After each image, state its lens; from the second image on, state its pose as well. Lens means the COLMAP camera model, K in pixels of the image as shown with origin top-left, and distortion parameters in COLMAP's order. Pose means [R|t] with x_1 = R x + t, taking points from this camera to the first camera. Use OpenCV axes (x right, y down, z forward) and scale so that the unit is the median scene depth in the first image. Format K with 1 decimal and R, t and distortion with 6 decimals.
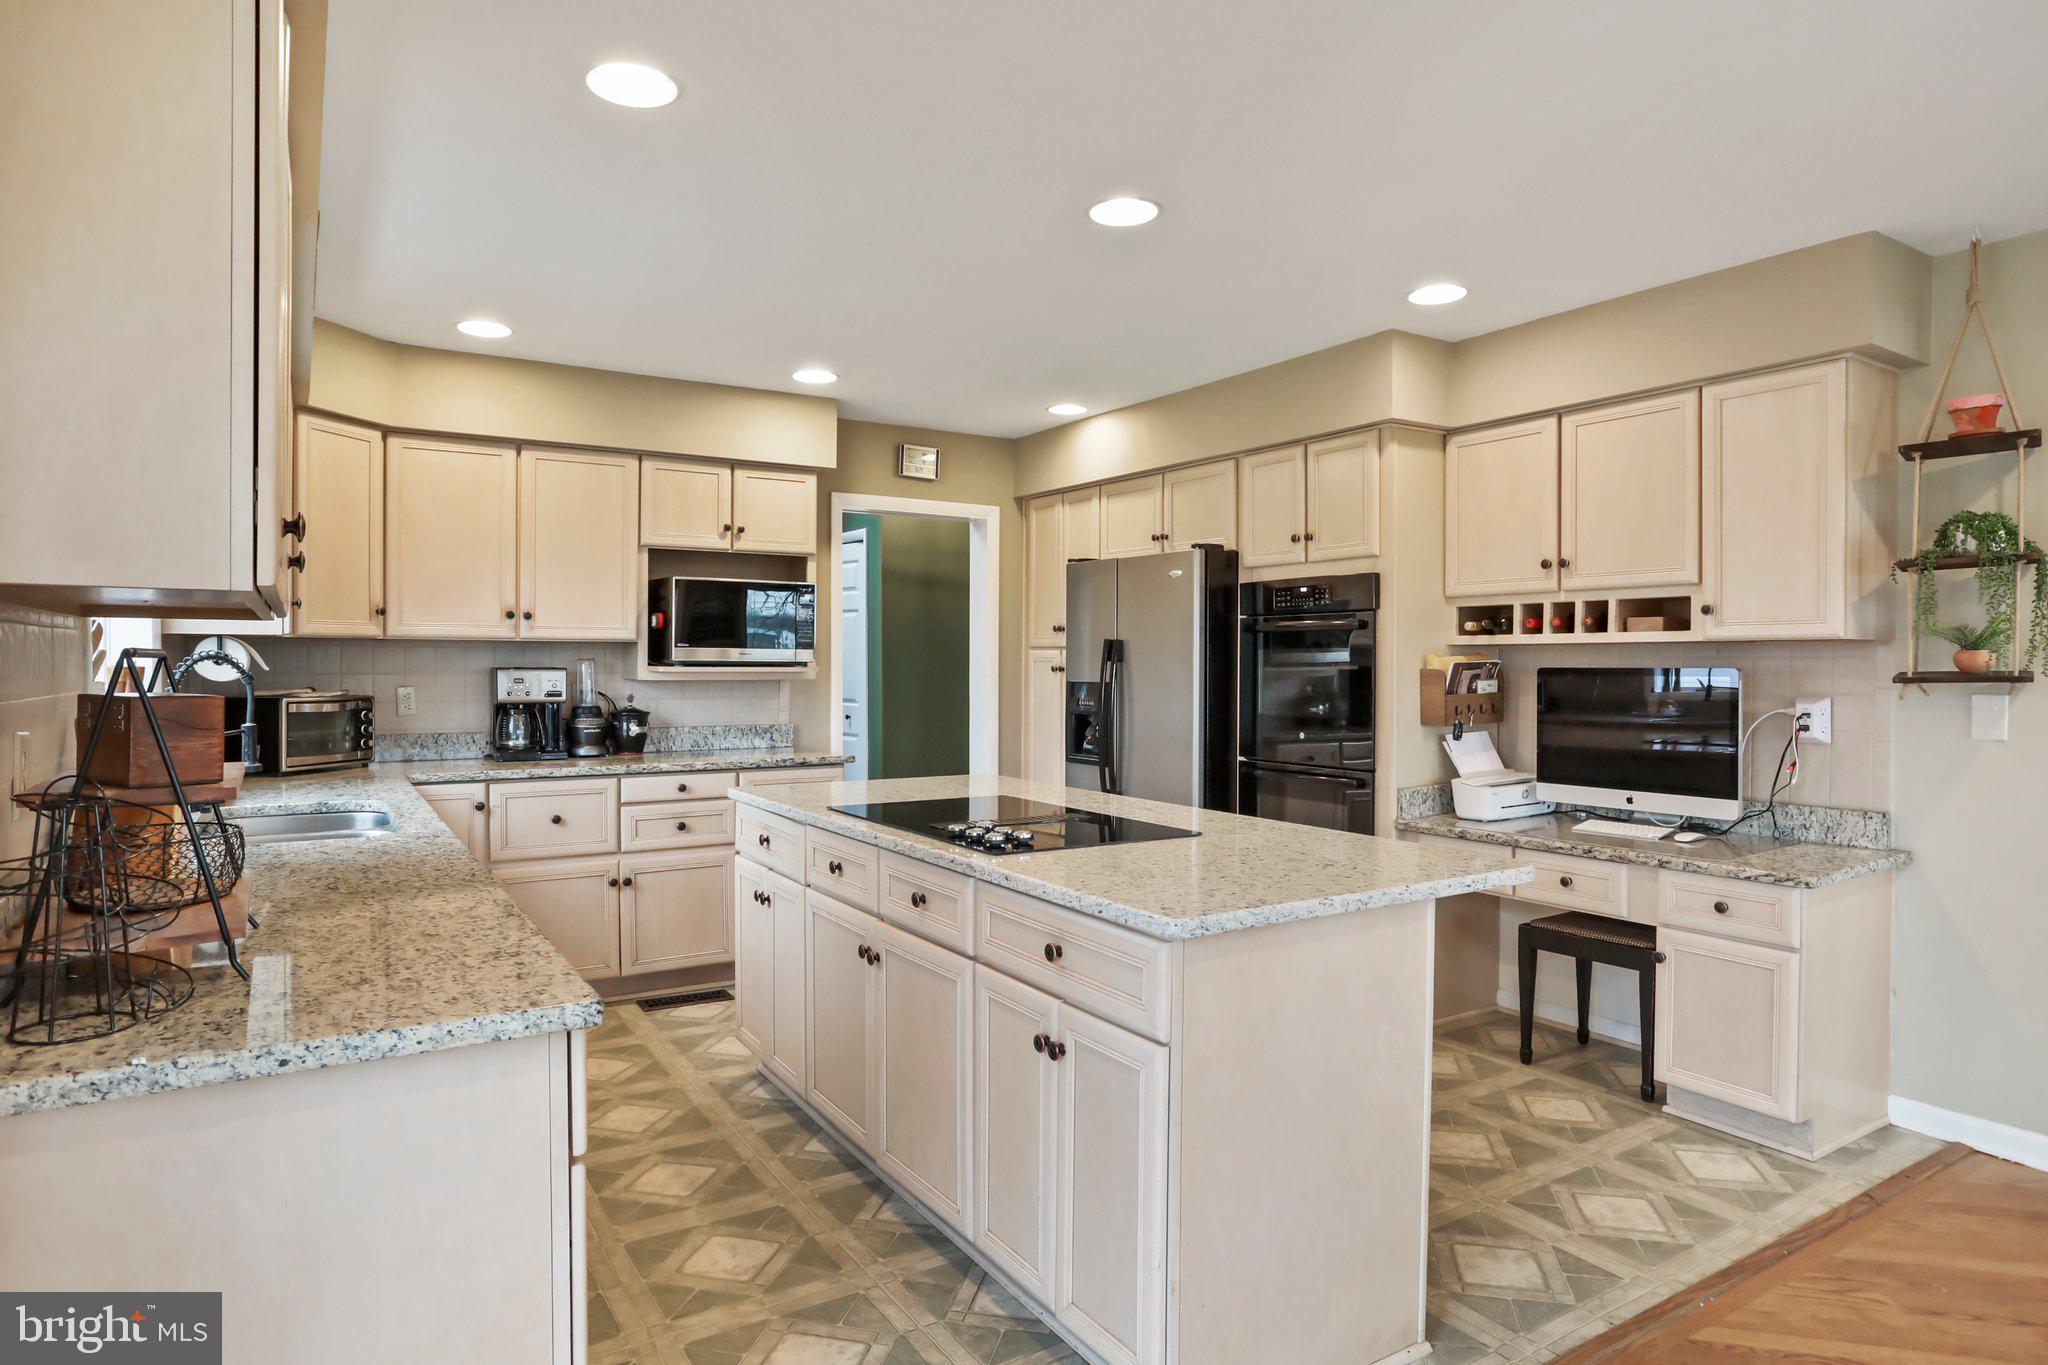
lens RADIAL K [[1169.5, 0, 1022.3], [0, 1169.5, 670.0], [0, 0, 1]] dist [-0.040888, -0.001700]
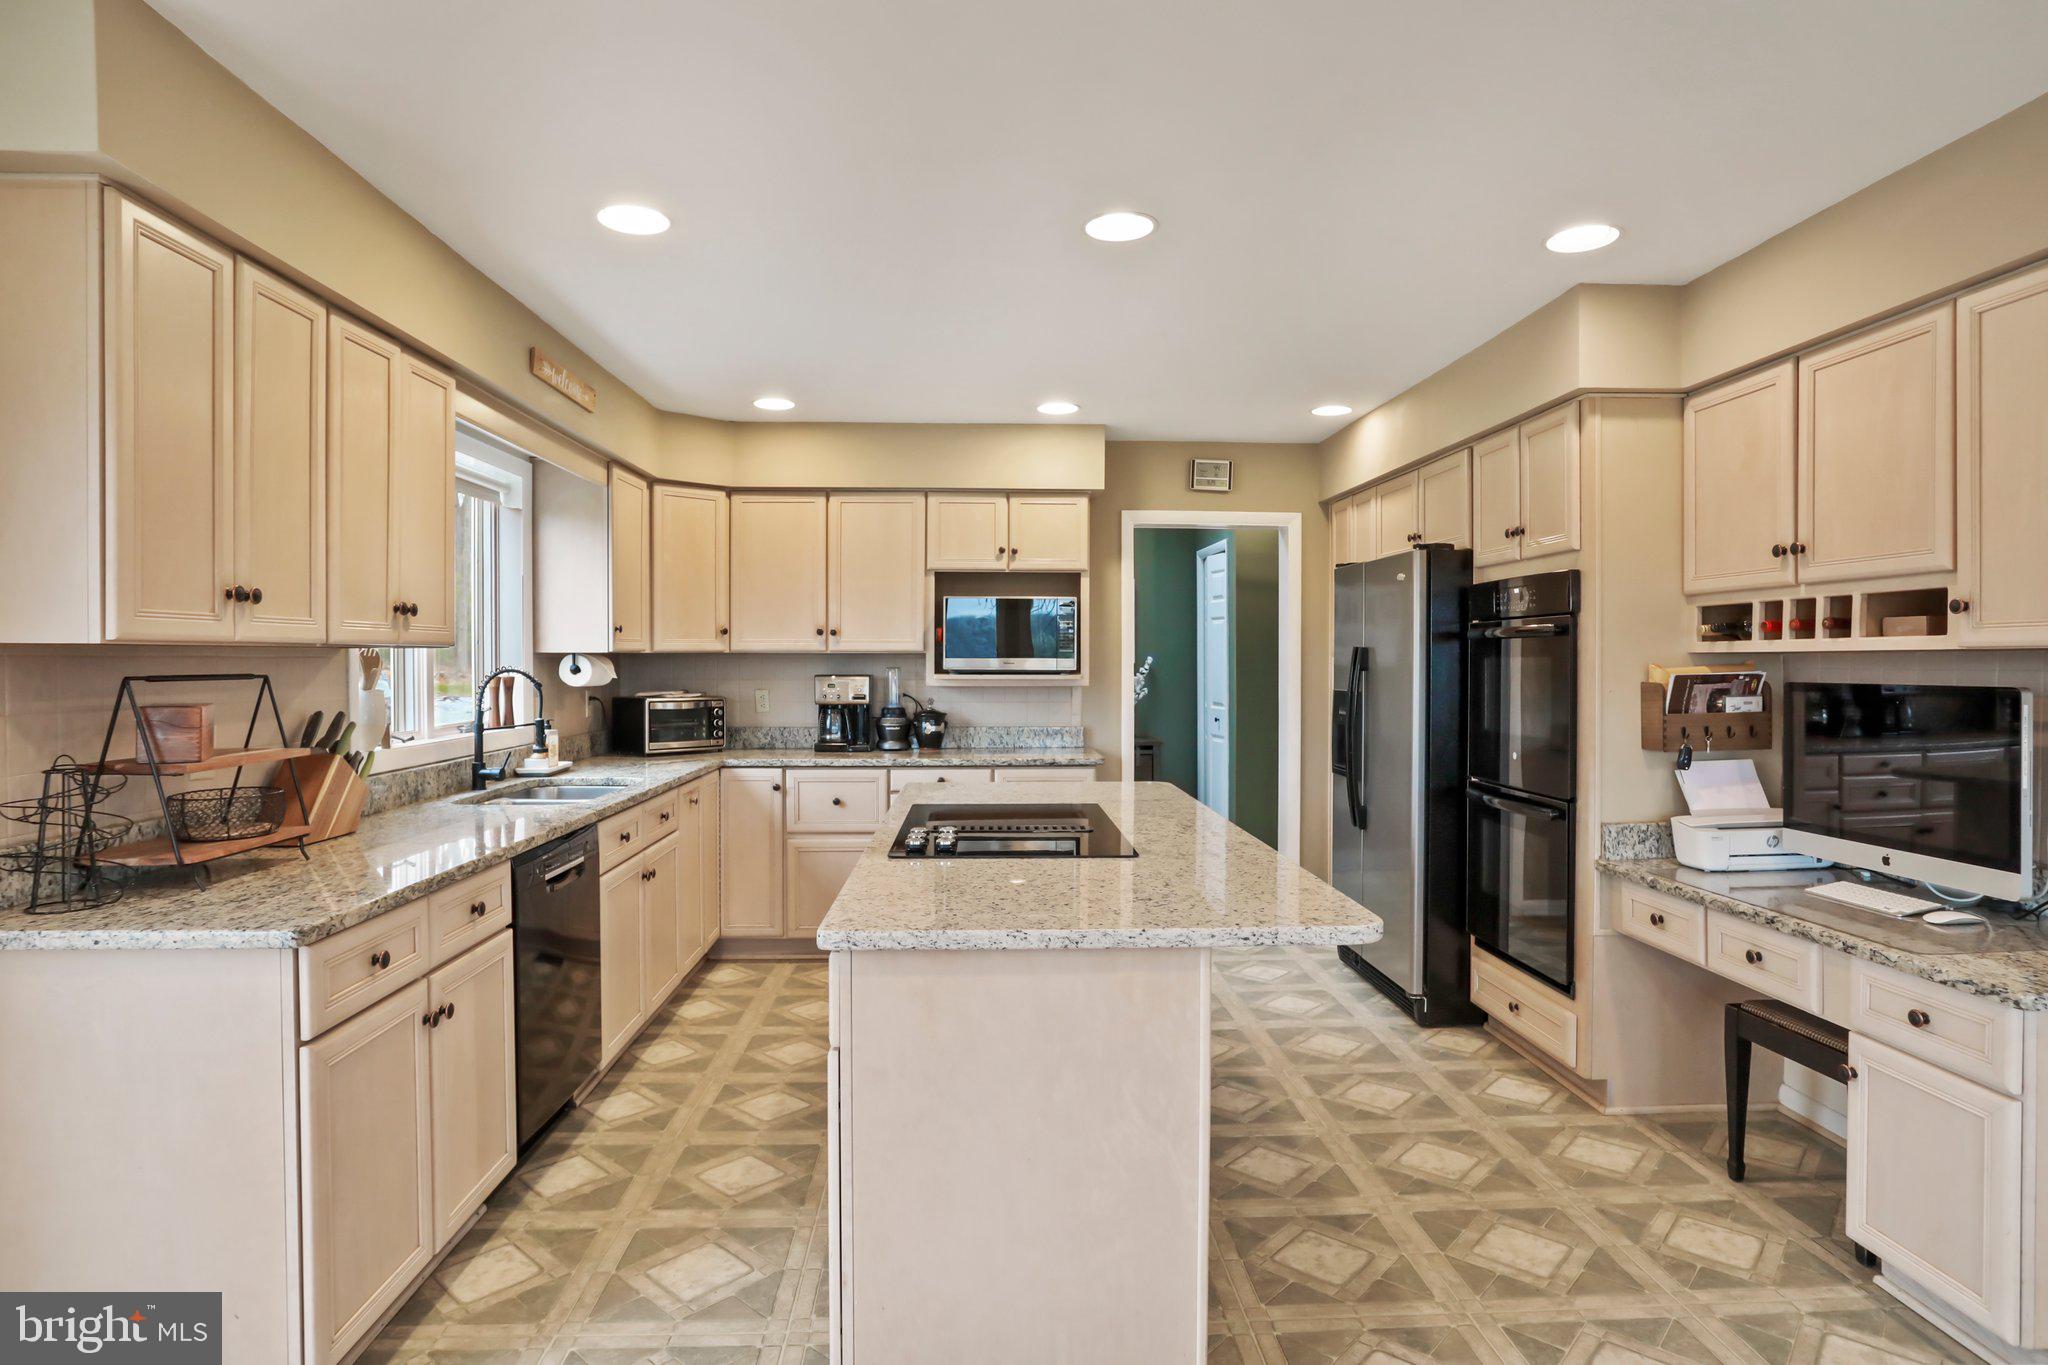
lens RADIAL K [[1103.8, 0, 1015.6], [0, 1103.8, 675.4], [0, 0, 1]] dist [-0.042755, 0.012272]
pose [[0.868067, 0.004067, -0.496431, 0.339563], [-0.001138, 0.999980, 0.006203, -0.010030], [0.496446, -0.004820, 0.868054, 0.098797]]
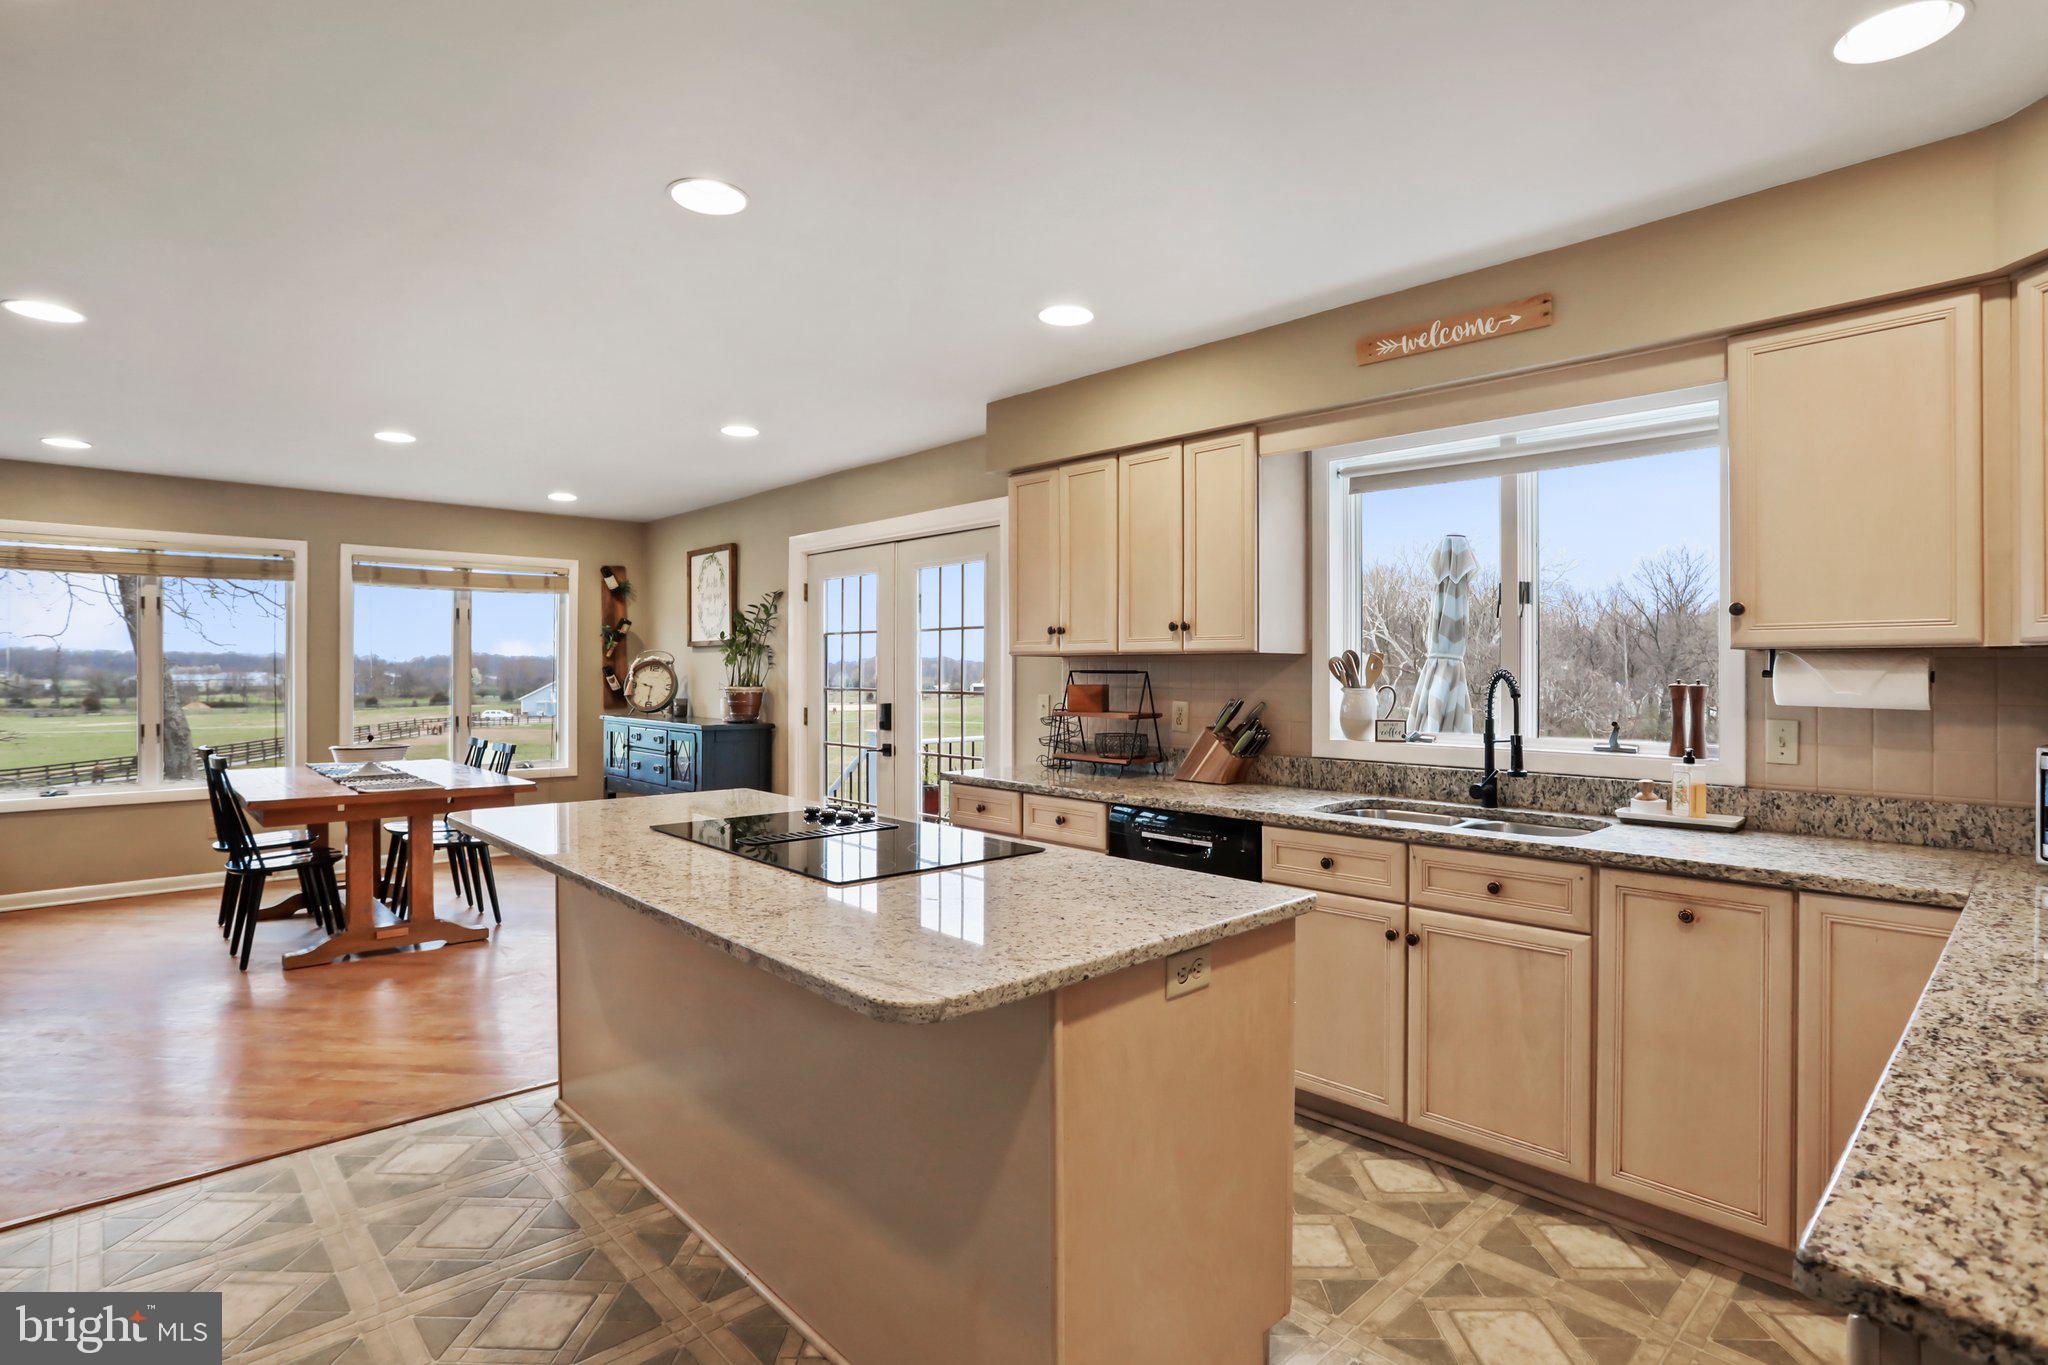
lens RADIAL K [[1014.7, 0, 1026.5], [0, 1014.7, 682.9], [0, 0, 1]] dist [-0.030606, 0.009108]
pose [[-0.978792, -0.002140, -0.204845, -0.002063], [-0.007094, 0.999700, 0.023453, -0.017188], [0.204734, 0.024409, -0.978513, 1.316947]]
